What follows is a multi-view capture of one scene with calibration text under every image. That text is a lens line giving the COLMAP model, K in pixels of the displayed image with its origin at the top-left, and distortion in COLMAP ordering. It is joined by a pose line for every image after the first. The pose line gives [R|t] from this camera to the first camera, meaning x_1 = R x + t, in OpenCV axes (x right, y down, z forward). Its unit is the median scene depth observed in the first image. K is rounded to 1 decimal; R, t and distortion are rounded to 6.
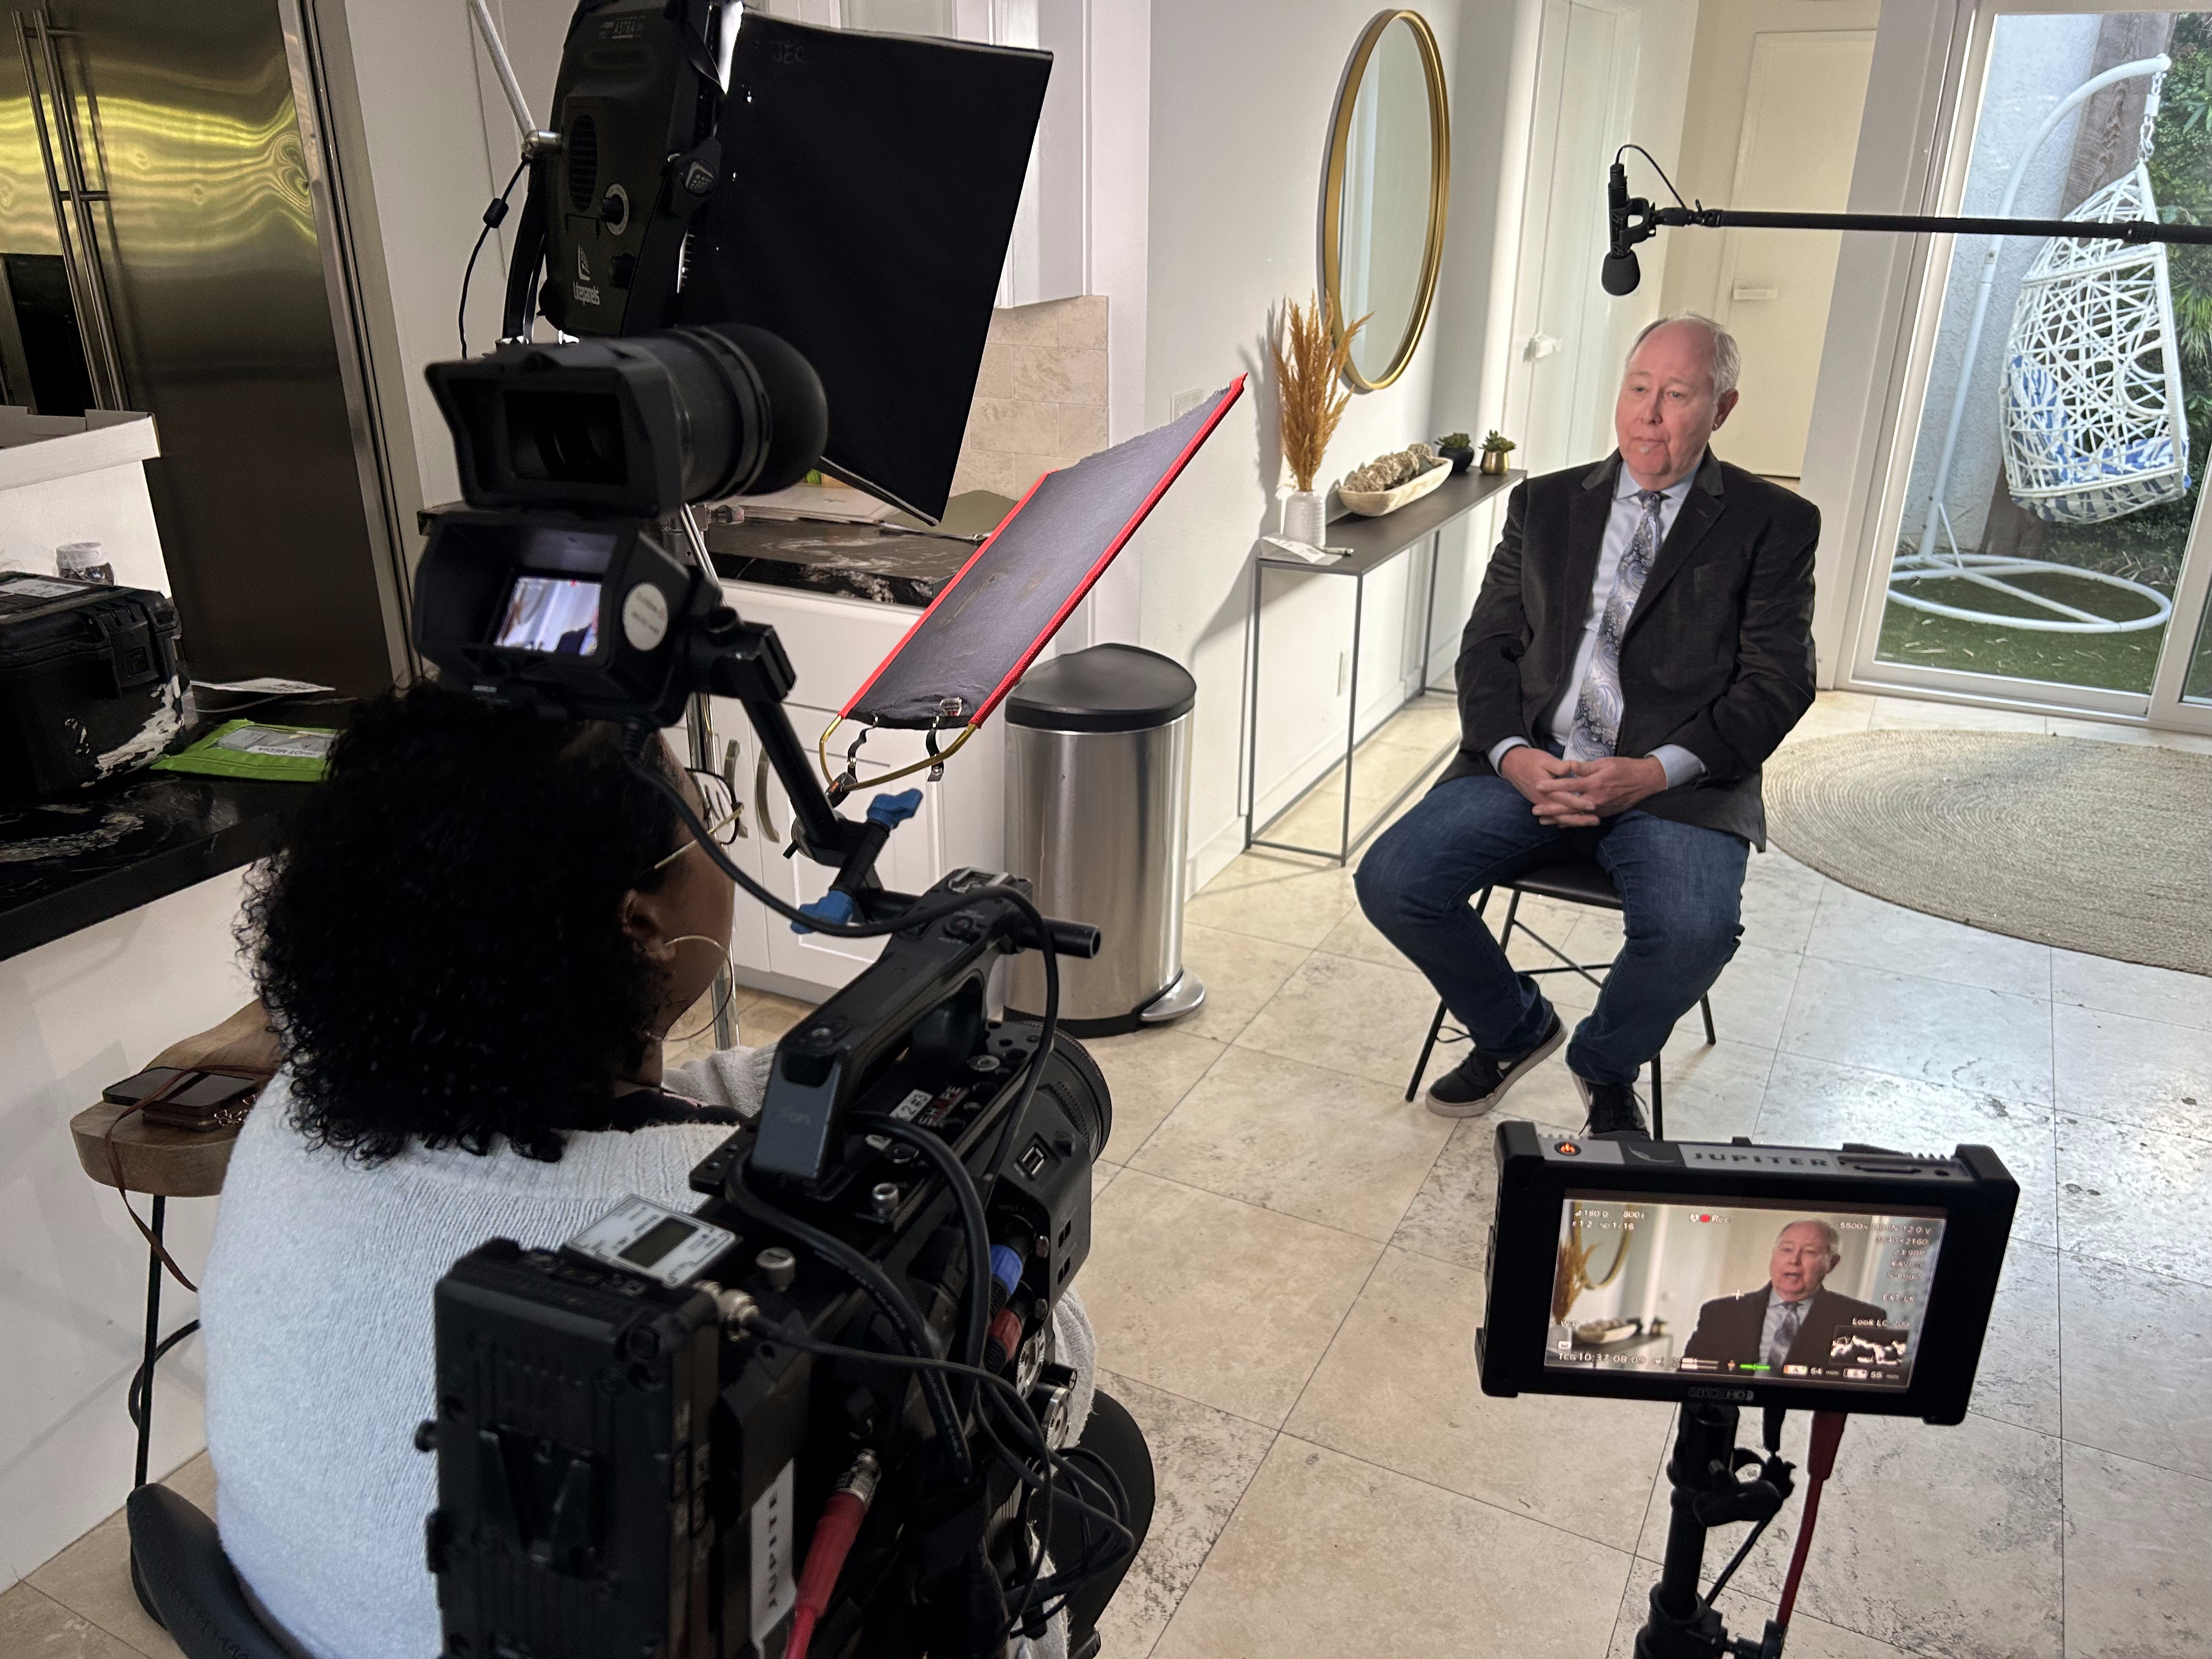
lens RADIAL K [[1692.0, 0, 1100.4], [0, 1692.0, 831.9], [0, 0, 1]] dist [-0.014258, -0.005545]
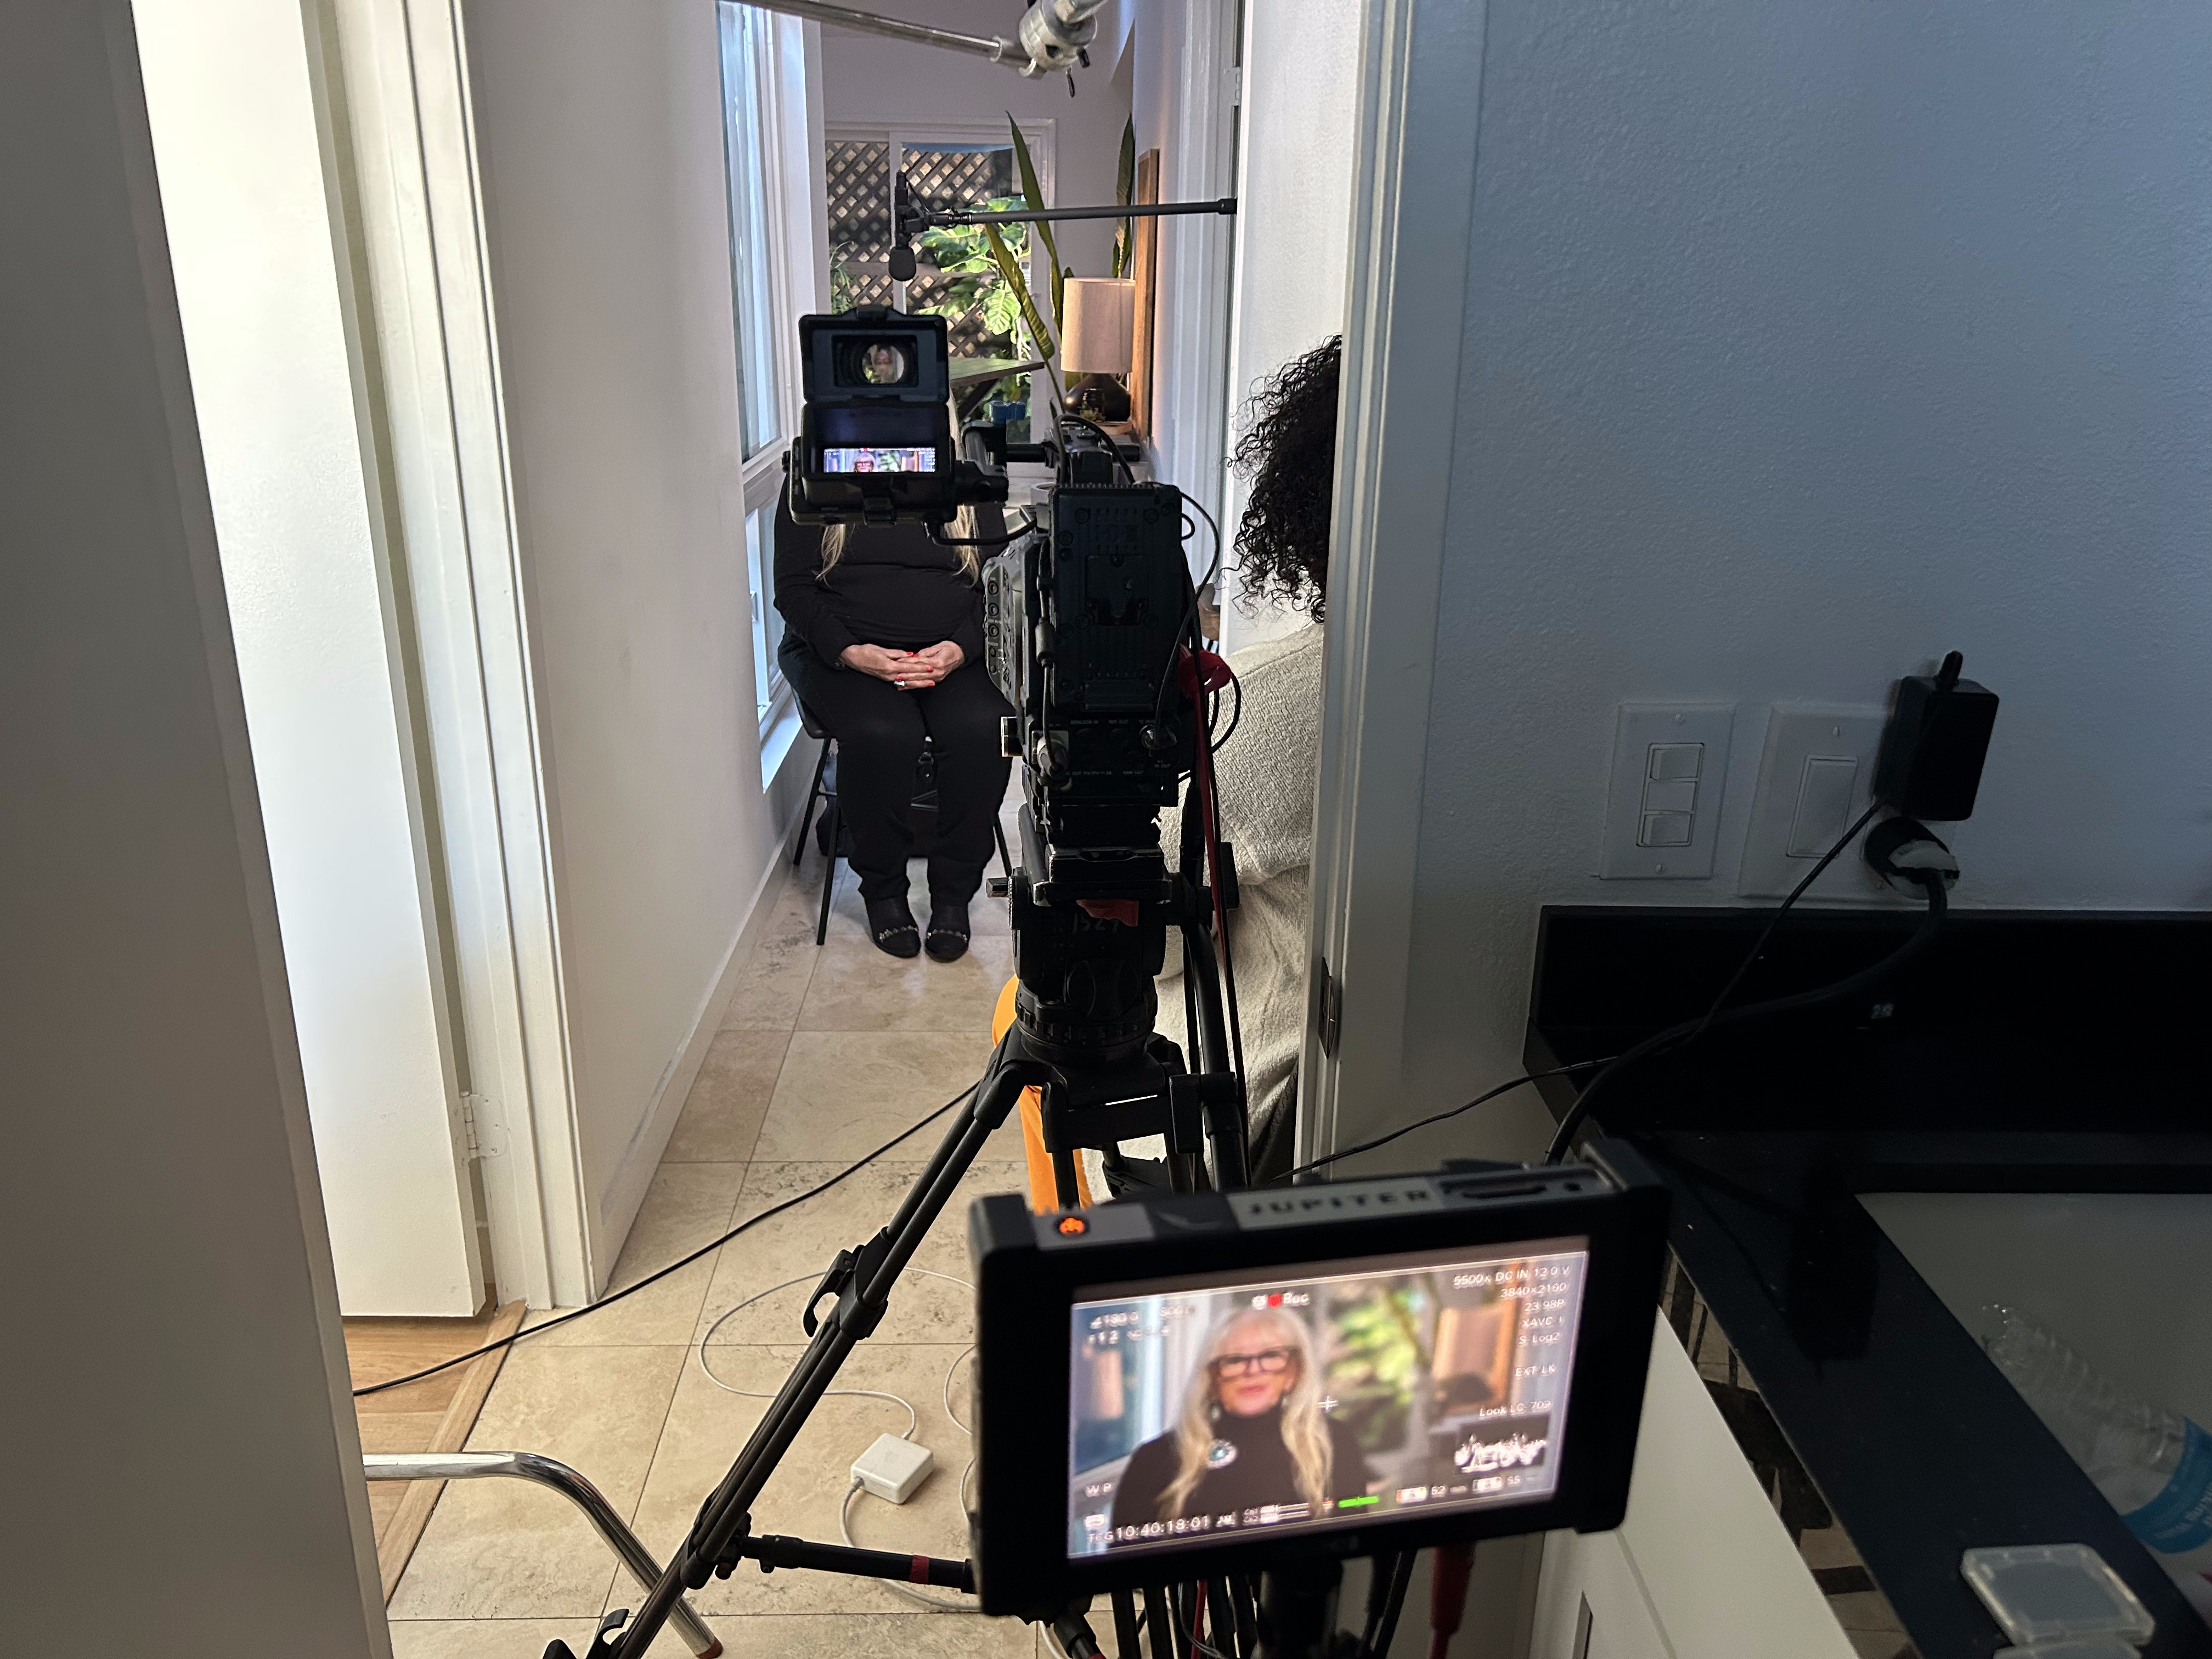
lens RADIAL K [[1692.0, 0, 1104.9], [0, 1692.0, 821.2], [0, 0, 1]] dist [-0.014258, -0.005545]
pose [[0.951895, -0.067988, 0.298788, 0.098584], [0.087480, 0.994791, -0.052337, 0.064460], [-0.293673, 0.075957, 0.952883, 0.344721]]
